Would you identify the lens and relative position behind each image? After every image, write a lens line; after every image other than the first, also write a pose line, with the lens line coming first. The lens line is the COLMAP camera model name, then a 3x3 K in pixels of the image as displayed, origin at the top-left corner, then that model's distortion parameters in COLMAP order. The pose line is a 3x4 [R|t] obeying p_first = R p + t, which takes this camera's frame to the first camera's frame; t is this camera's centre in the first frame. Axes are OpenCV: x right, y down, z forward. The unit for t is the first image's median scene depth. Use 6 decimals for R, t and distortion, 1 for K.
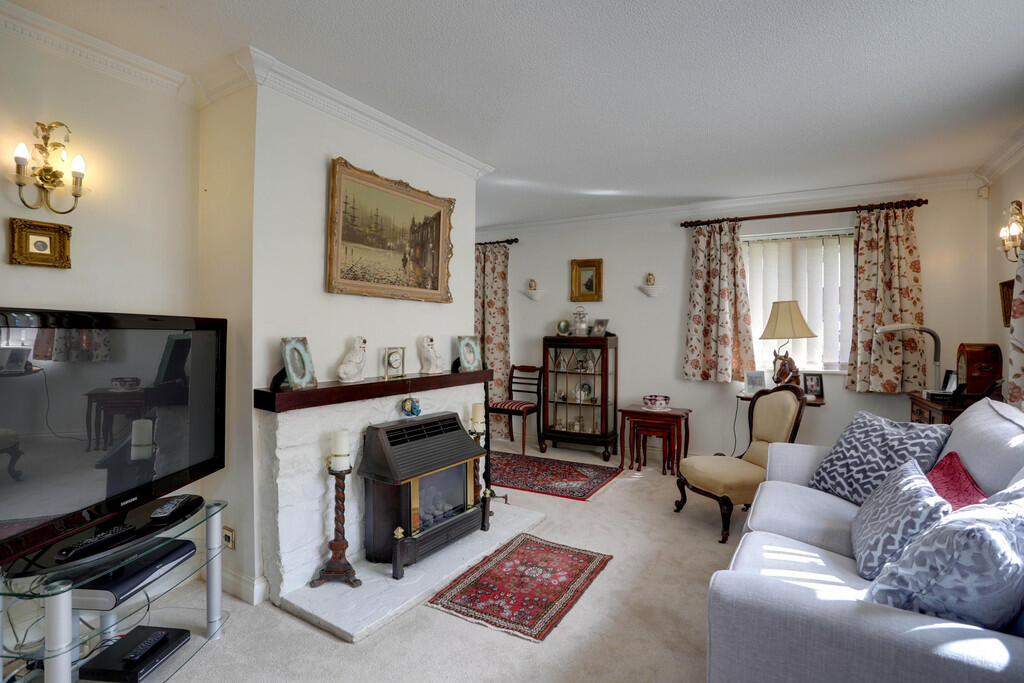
lens RADIAL K [[498.6, 0, 514.8], [0, 498.6, 330.9], [0, 0, 1]] dist [-0.064045, 0.024624]
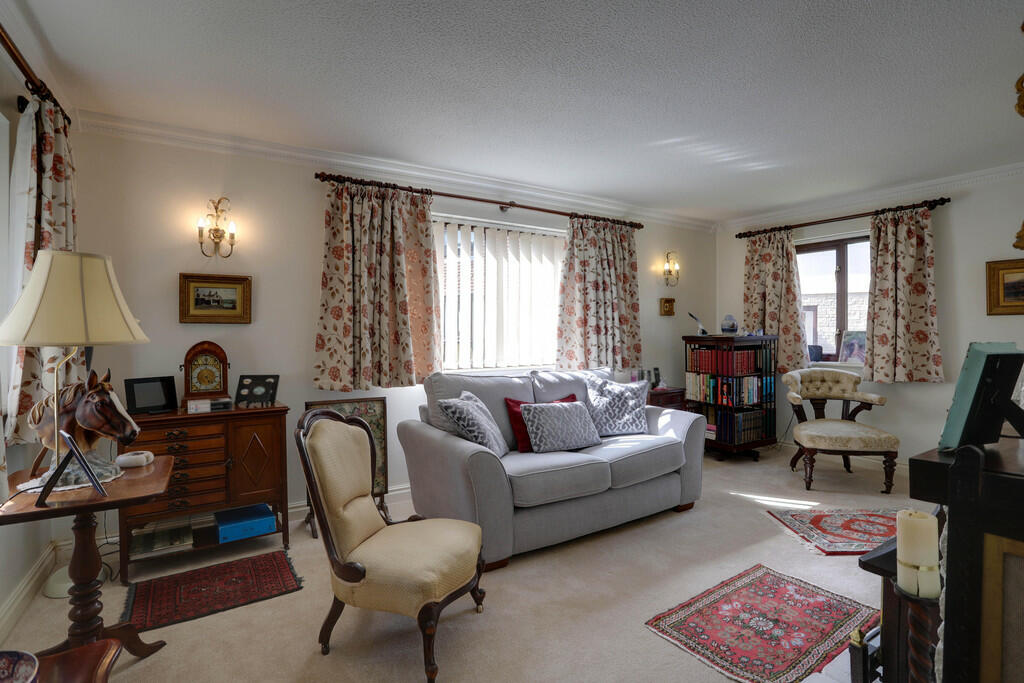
lens RADIAL K [[498.6, 0, 518.0], [0, 498.6, 340.6], [0, 0, 1]] dist [-0.064045, 0.024624]
pose [[-0.900143, -0.009504, 0.435490, 0.037610], [-0.002655, 0.999863, 0.016333, 0.005077], [-0.435586, 0.013545, -0.900045, 1.258919]]
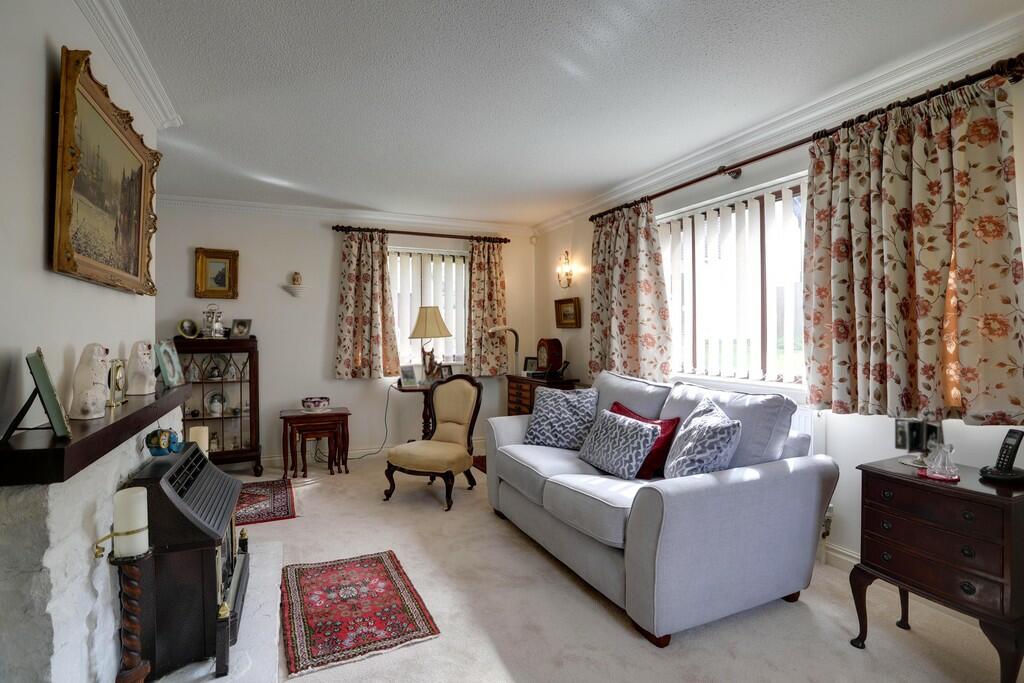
lens RADIAL K [[498.6, 0, 506.5], [0, 498.6, 336.0], [0, 0, 1]] dist [-0.064045, 0.024624]
pose [[0.568618, -0.013935, 0.822484, -0.362013], [0.004987, 0.999897, 0.013494, -0.003881], [-0.822587, -0.003571, 0.568629, 0.152919]]
